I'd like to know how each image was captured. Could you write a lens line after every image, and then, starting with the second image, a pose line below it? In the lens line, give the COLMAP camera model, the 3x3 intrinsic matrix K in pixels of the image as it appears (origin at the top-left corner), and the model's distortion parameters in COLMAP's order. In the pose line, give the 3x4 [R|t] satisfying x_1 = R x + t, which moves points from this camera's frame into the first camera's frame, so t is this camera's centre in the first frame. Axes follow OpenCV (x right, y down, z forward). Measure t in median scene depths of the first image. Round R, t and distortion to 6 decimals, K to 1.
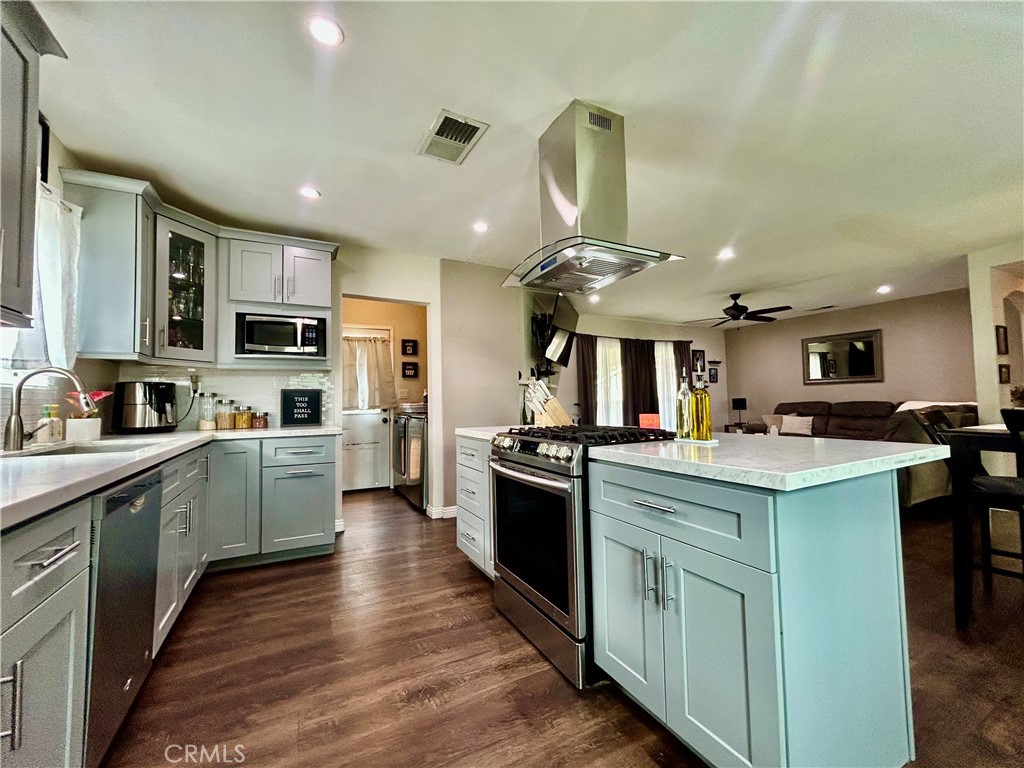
lens RADIAL K [[415.2, 0, 509.3], [0, 415.2, 382.7], [0, 0, 1]] dist [-0.003225, -0.000027]
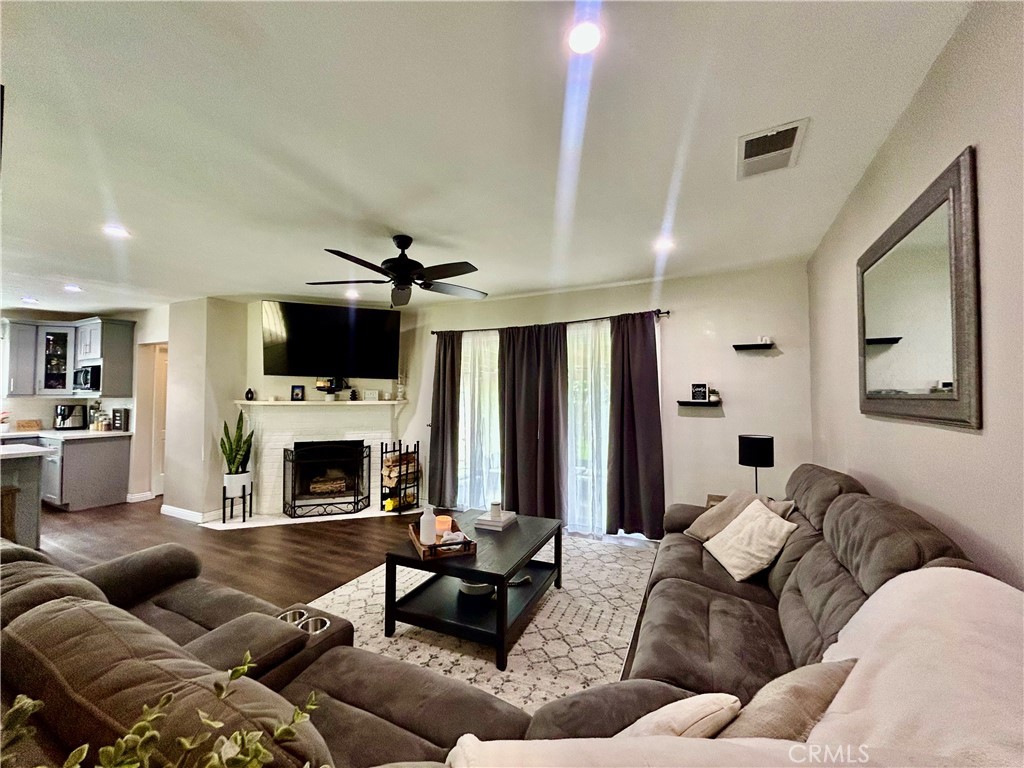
lens RADIAL K [[415.2, 0, 510.0], [0, 415.2, 376.0], [0, 0, 1]] dist [-0.003225, -0.000027]
pose [[0.584415, -0.011736, -0.811370, 1.918964], [0.031200, 0.999481, 0.008016, -0.083948], [0.810855, -0.030000, 0.584478, 1.466870]]
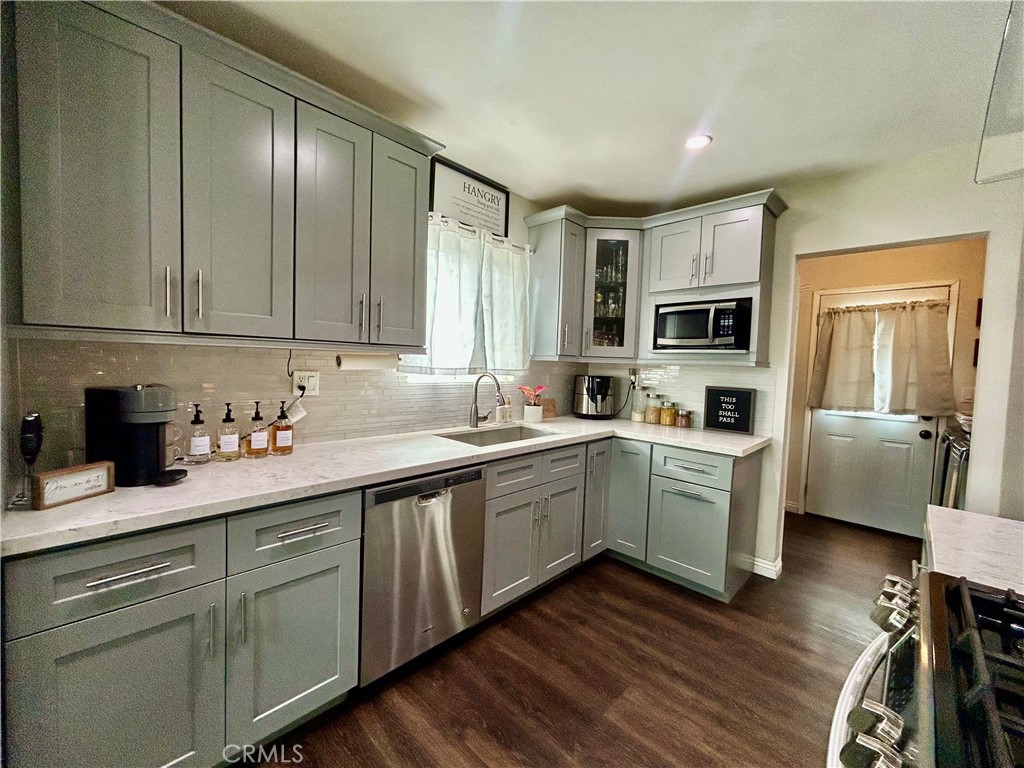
lens RADIAL K [[415.2, 0, 513.2], [0, 415.2, 380.7], [0, 0, 1]] dist [-0.003225, -0.000027]
pose [[0.311896, 0.070762, -0.947477, 0.159188], [0.005068, 0.997085, 0.076135, -0.070167], [0.950103, -0.028548, 0.310628, 0.386830]]
